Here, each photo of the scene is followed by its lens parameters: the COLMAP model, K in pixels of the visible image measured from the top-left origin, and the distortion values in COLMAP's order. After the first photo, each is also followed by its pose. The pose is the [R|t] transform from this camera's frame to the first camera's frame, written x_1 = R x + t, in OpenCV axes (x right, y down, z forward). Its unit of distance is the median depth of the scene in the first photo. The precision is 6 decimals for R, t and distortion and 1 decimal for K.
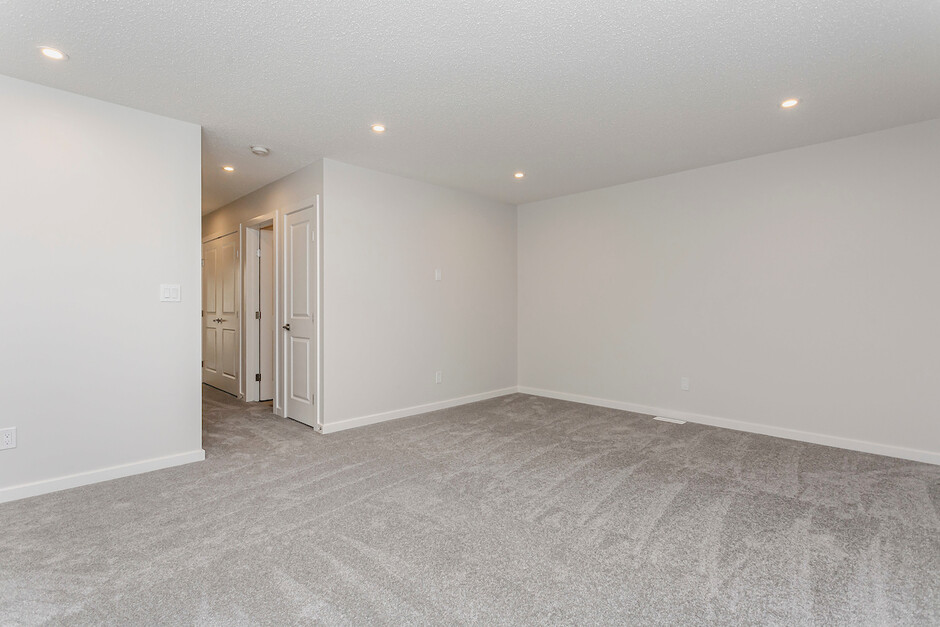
lens RADIAL K [[449.2, 0, 465.6], [0, 449.2, 312.6], [0, 0, 1]] dist [0.003291, 0.001237]
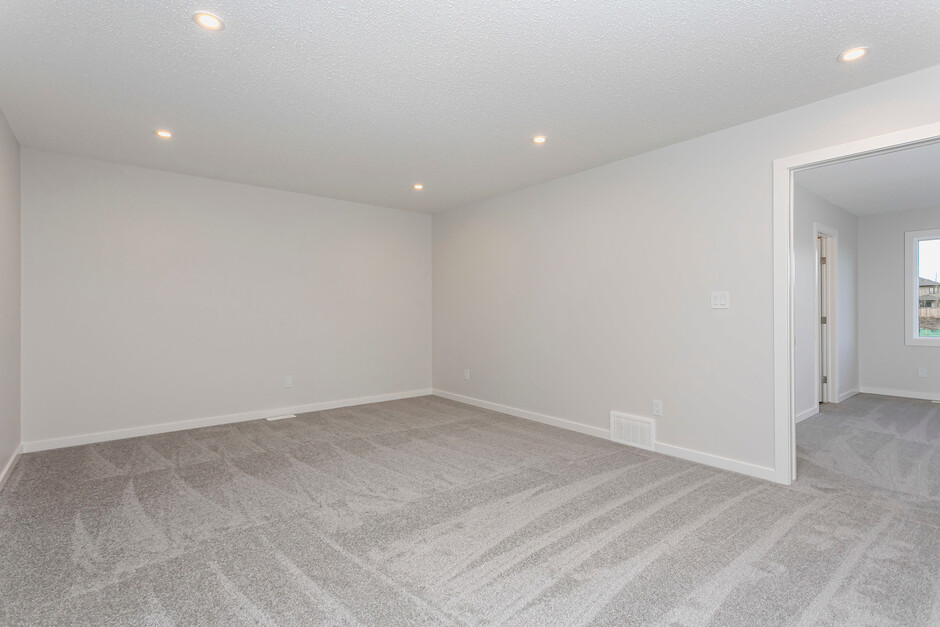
lens RADIAL K [[449.2, 0, 465.6], [0, 449.2, 312.6], [0, 0, 1]] dist [0.003291, 0.001237]
pose [[0.094618, -0.000288, 0.995514, -0.787234], [0.014609, 0.999893, -0.001099, -0.004978], [-0.995406, 0.014647, 0.094612, 0.623816]]
